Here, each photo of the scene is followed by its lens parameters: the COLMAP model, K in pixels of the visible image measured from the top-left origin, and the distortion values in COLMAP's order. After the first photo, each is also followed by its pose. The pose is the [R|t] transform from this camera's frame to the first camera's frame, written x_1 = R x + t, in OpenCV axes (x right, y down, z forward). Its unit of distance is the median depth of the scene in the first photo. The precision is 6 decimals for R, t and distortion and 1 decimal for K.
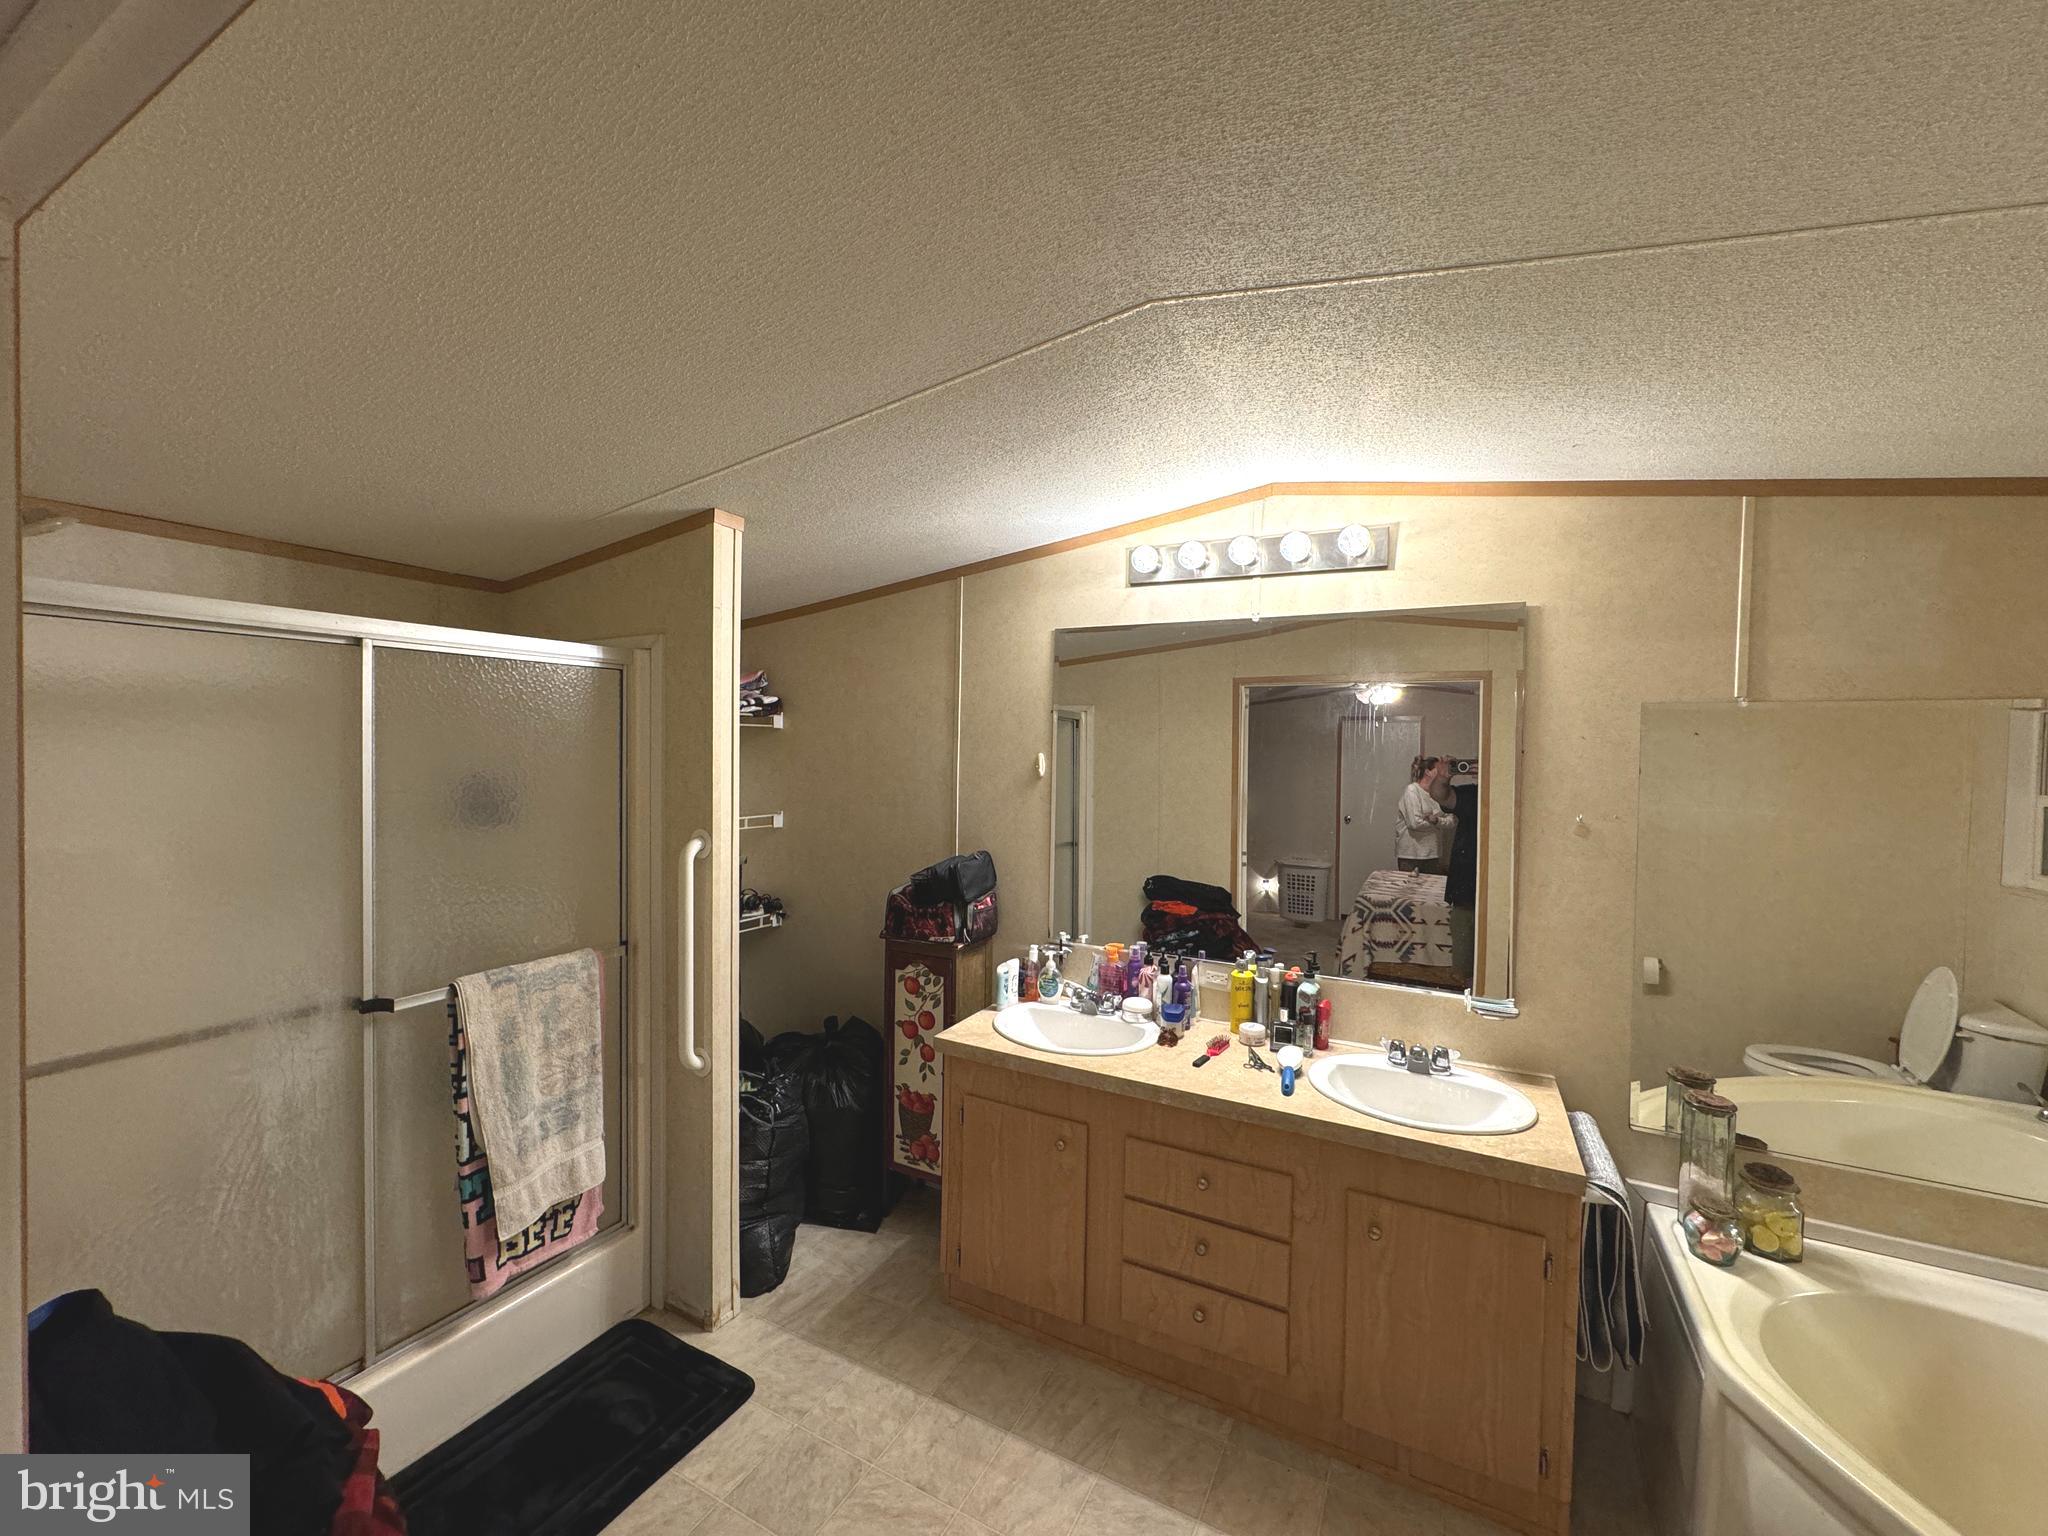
lens RADIAL K [[823.4, 0, 1023.7], [0, 823.4, 769.1], [0, 0, 1]] dist [-0.002604, -0.000143]
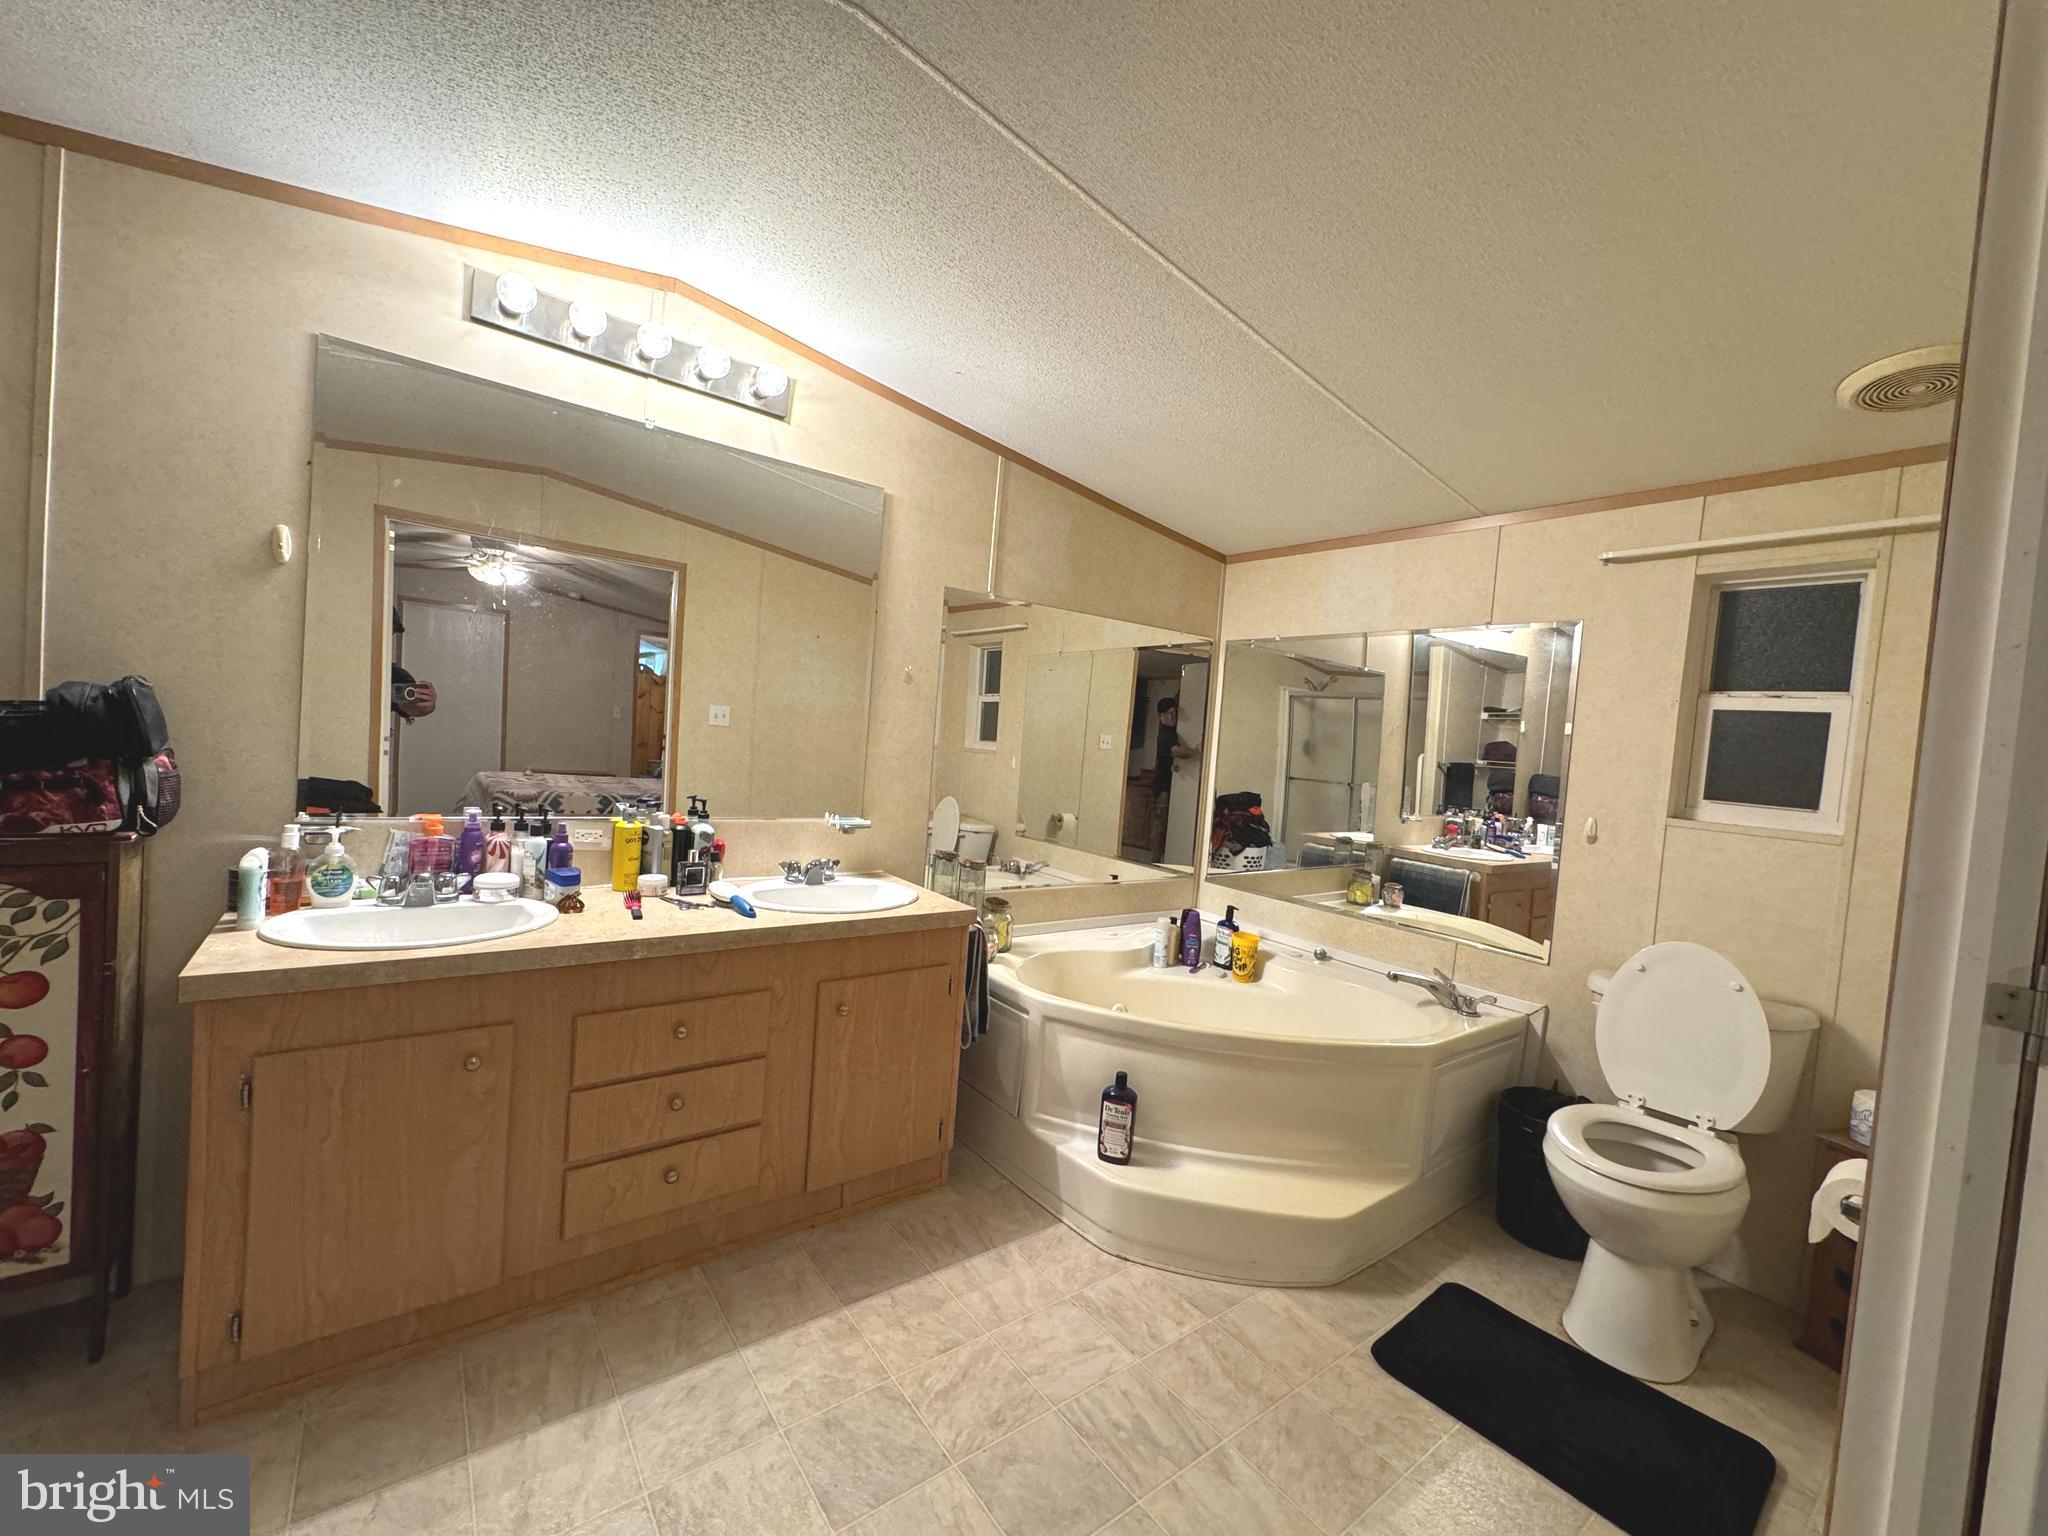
lens RADIAL K [[823.4, 0, 1023.4], [0, 823.4, 770.1], [0, 0, 1]] dist [-0.002604, -0.000143]
pose [[0.410023, -0.023340, 0.911777, -0.353119], [-0.049734, 0.997613, 0.047902, 0.119573], [-0.910718, -0.064988, 0.407883, 0.238293]]
